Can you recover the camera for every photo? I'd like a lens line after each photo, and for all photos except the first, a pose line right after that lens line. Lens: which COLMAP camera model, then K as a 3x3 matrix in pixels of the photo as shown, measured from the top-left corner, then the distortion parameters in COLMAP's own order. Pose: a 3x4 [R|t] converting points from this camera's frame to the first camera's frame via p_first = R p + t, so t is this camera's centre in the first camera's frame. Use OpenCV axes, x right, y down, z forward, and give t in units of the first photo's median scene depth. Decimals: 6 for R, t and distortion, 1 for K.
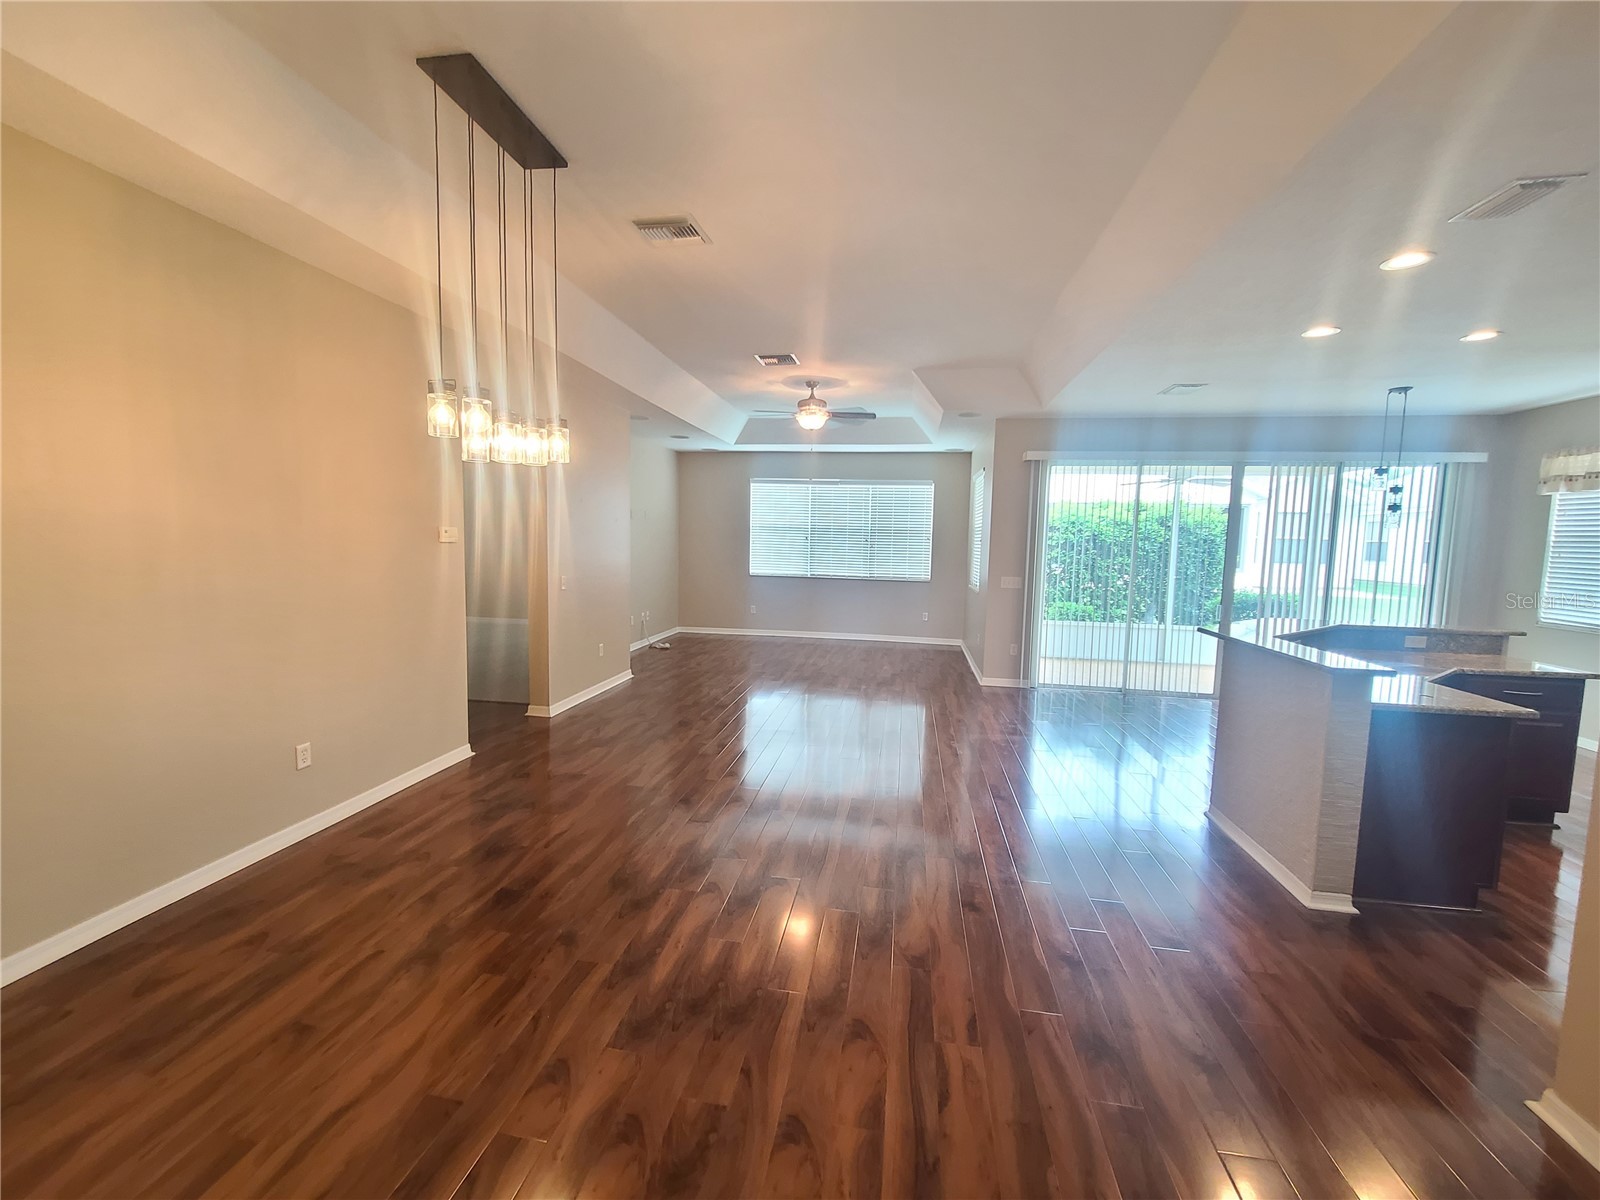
lens RADIAL K [[659.7, 0, 789.1], [0, 659.7, 601.8], [0, 0, 1]] dist [-0.003861, -0.000356]
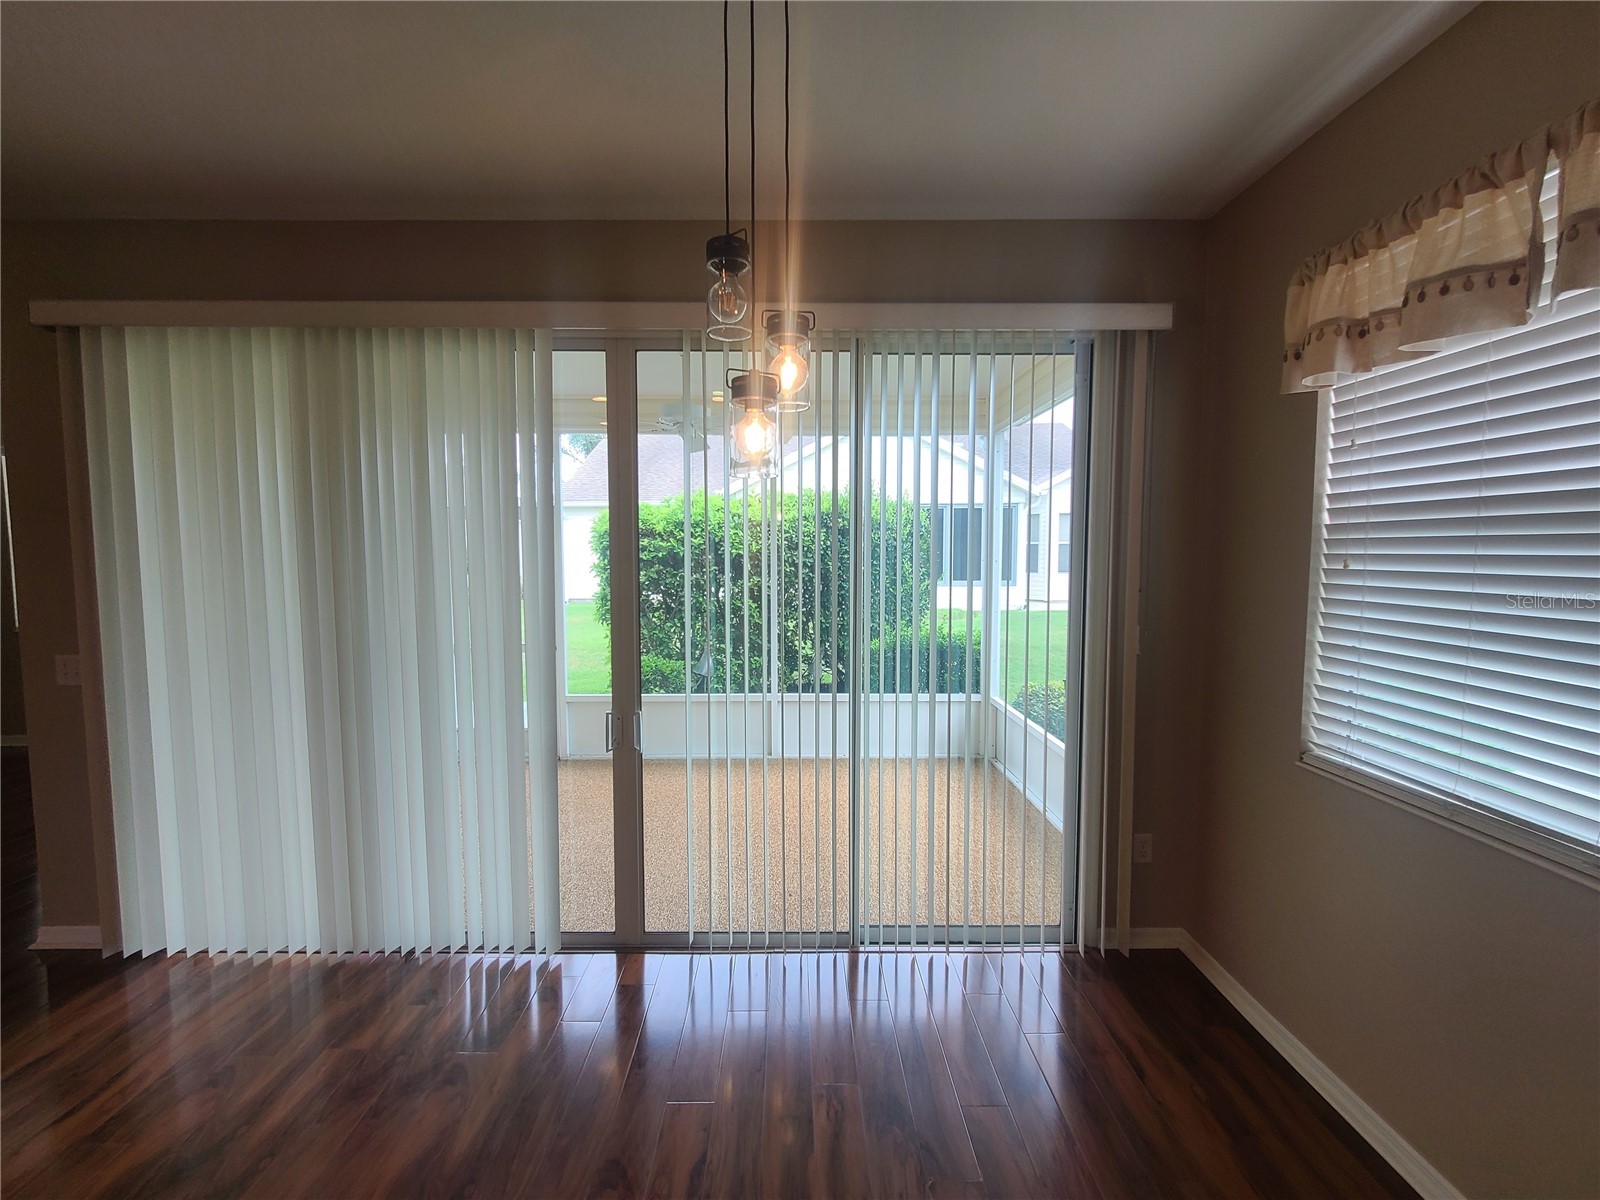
lens RADIAL K [[659.7, 0, 799.6], [0, 659.7, 598.9], [0, 0, 1]] dist [-0.003861, -0.000356]
pose [[0.982359, -0.035081, 0.183685, 0.820606], [0.040059, 0.998922, -0.023461, -0.056326], [-0.182664, 0.030406, 0.982705, 0.706058]]
